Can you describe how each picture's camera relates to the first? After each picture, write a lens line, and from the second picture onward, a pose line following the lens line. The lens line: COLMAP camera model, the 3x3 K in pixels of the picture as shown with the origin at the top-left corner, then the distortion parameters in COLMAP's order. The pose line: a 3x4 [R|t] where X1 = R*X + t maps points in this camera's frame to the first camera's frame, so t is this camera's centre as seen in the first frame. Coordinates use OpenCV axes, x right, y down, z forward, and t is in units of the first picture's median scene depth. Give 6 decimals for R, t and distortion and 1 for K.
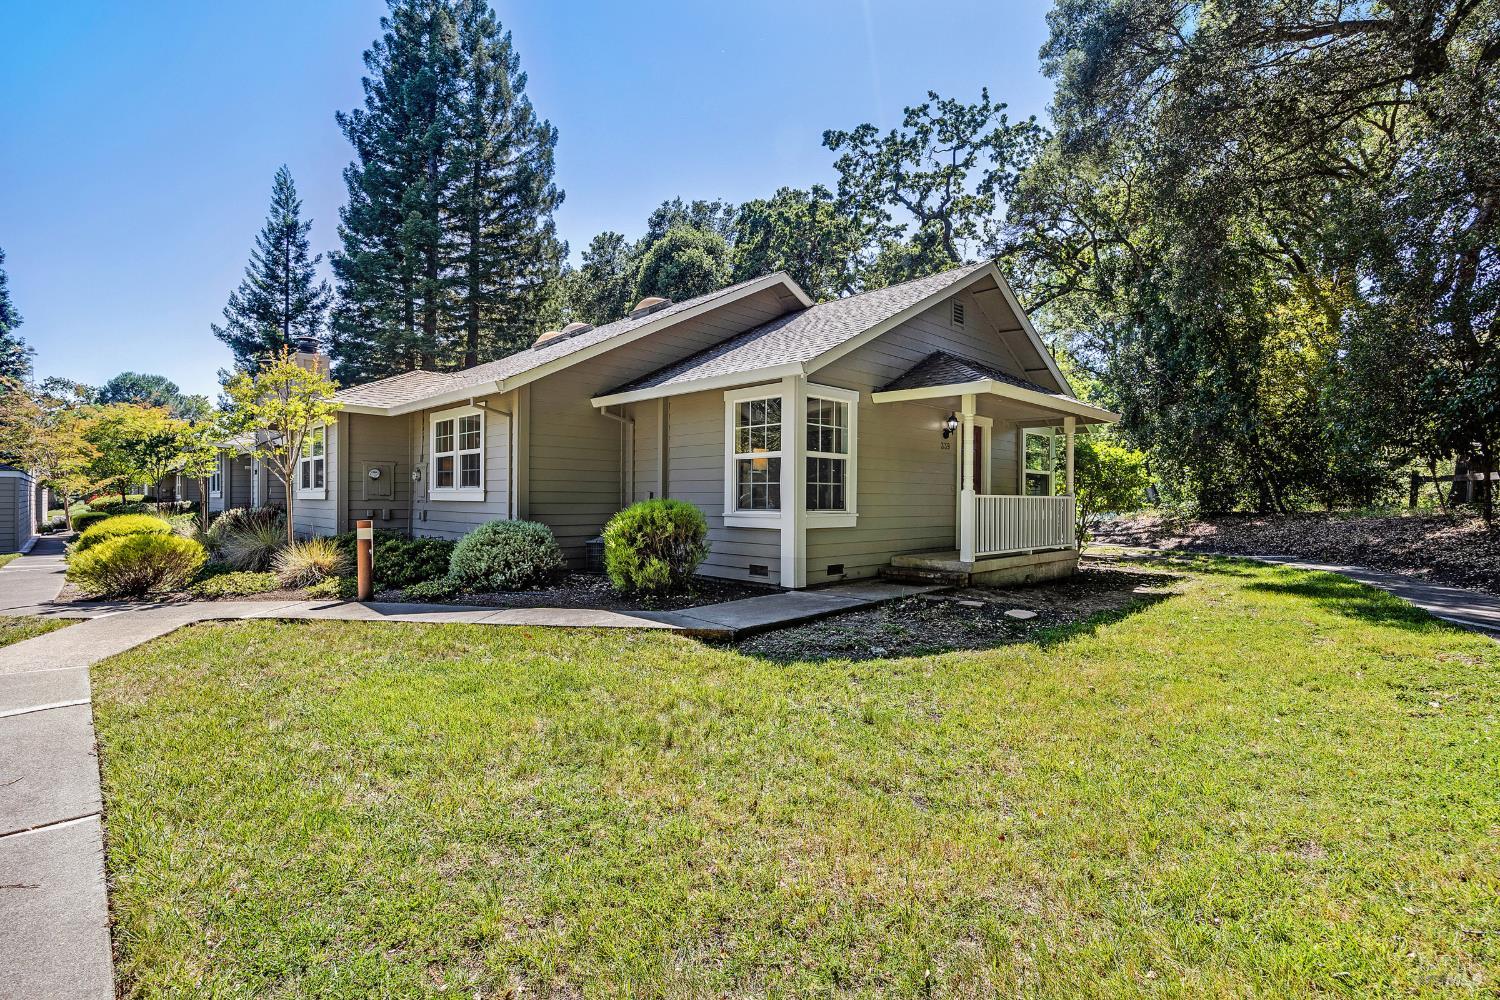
lens RADIAL K [[708.1, 0, 751.3], [0, 708.1, 497.7], [0, 0, 1]] dist [-0.015430, -0.000478]
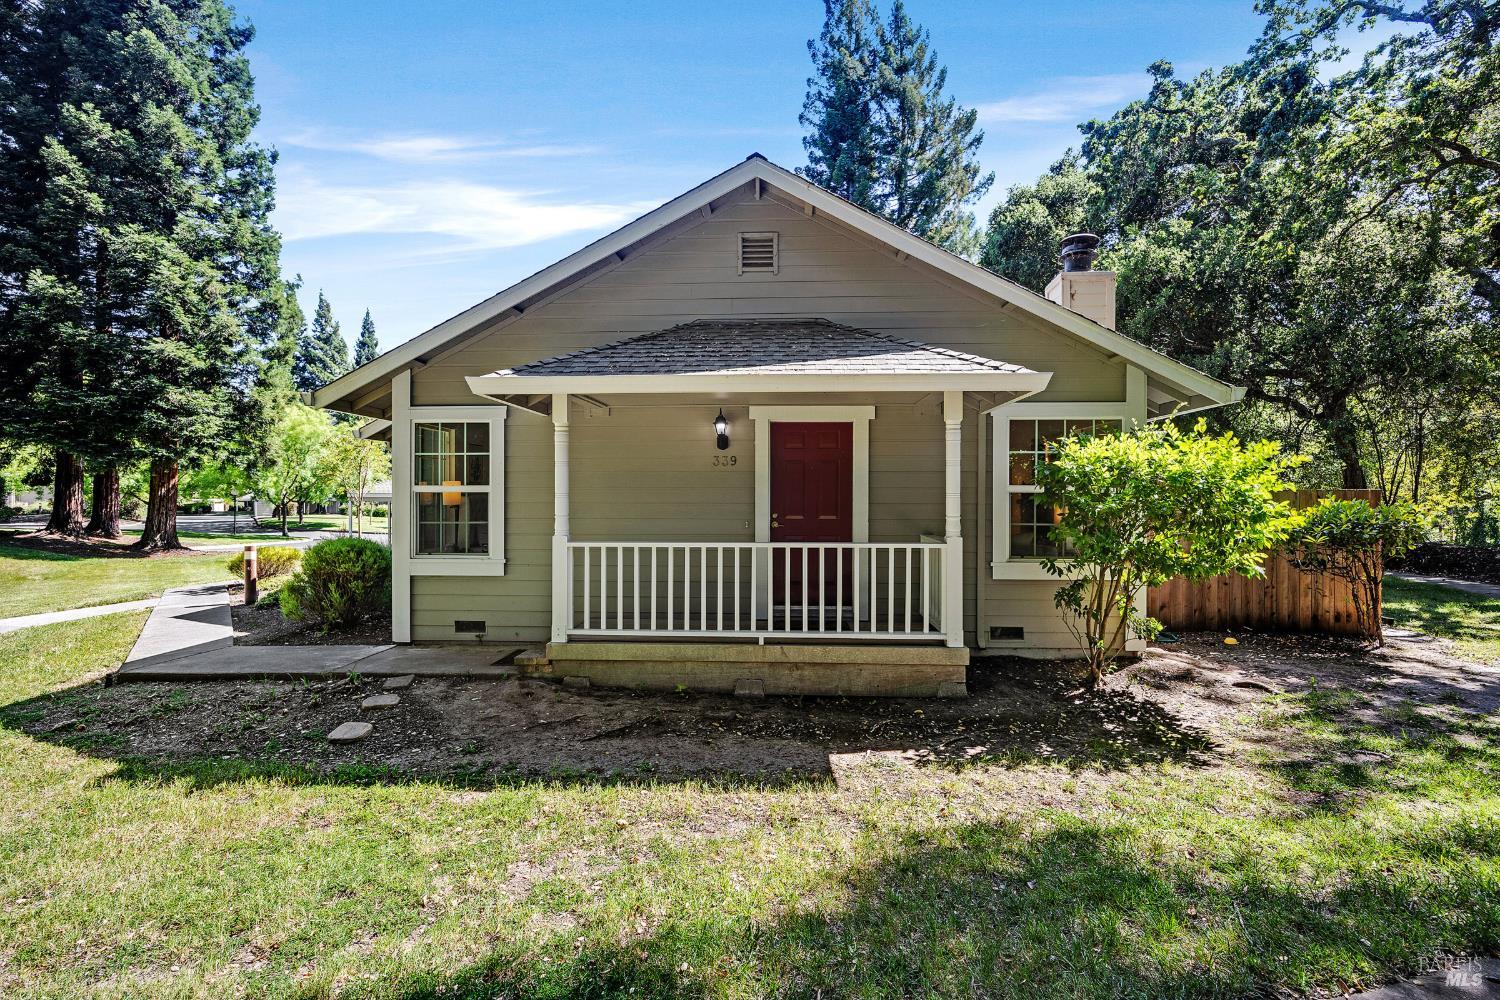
lens RADIAL K [[708.1, 0, 756.3], [0, 708.1, 495.4], [0, 0, 1]] dist [-0.015430, -0.000478]
pose [[0.664926, -0.007739, -0.746869, 0.929128], [0.004968, 0.999970, -0.005938, -0.043385], [0.746892, 0.000238, 0.664945, 0.685607]]
